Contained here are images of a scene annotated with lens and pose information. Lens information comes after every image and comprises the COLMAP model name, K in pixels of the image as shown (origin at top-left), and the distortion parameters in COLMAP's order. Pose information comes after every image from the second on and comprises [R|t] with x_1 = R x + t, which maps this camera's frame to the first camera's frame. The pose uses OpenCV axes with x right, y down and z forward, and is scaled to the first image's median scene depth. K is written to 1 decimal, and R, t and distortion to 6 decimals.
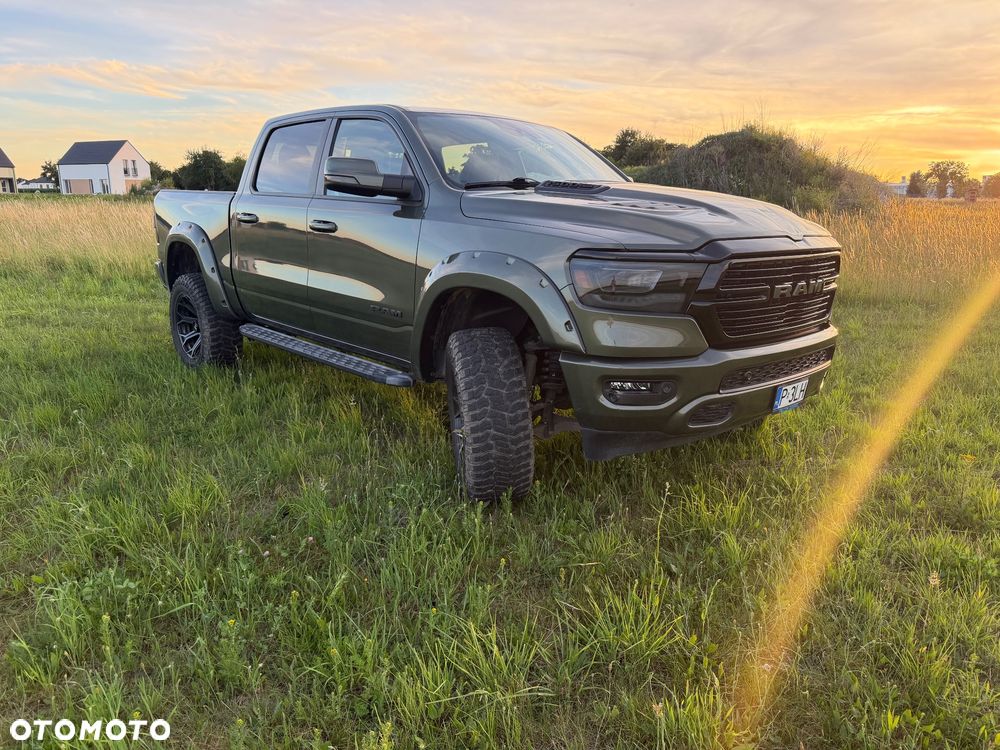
lens RADIAL K [[717.9, 0, 499.3], [0, 717.9, 375.4], [0, 0, 1]] dist [0.031515, -0.035877]
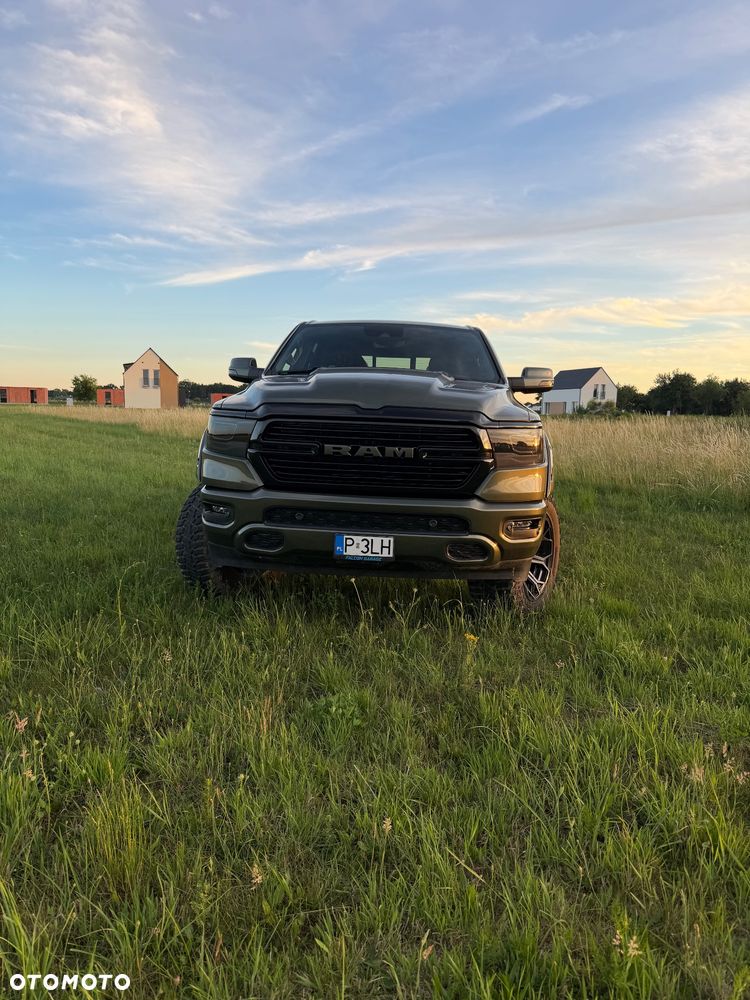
lens RADIAL K [[717.9, 0, 384.2], [0, 717.9, 523.3], [0, 0, 1]] dist [0.031515, -0.035877]
pose [[0.697788, 0.116515, -0.706765, 0.588902], [-0.187208, 0.982053, -0.022932, 0.005920], [0.691408, 0.148314, 0.707077, 0.114082]]
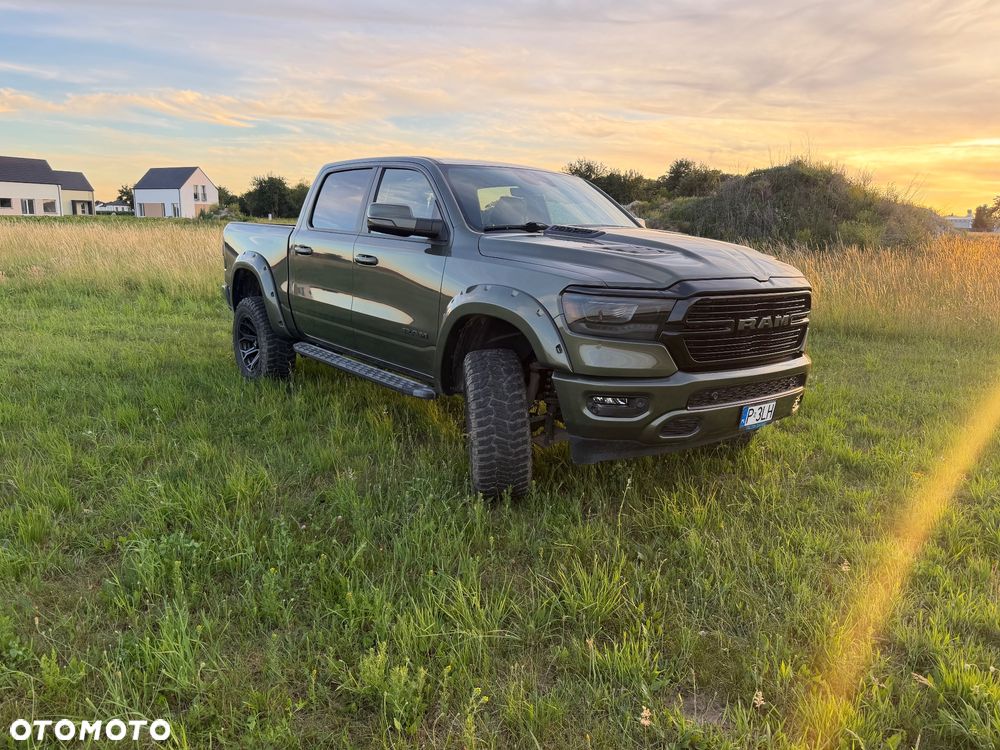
lens RADIAL K [[717.9, 0, 503.4], [0, 717.9, 375.0], [0, 0, 1]] dist [0.031515, -0.035877]
pose [[0.997566, 0.027893, -0.063904, 0.035248], [-0.030180, 0.998928, -0.035111, 0.008348], [0.062856, 0.036955, 0.997338, -0.084650]]
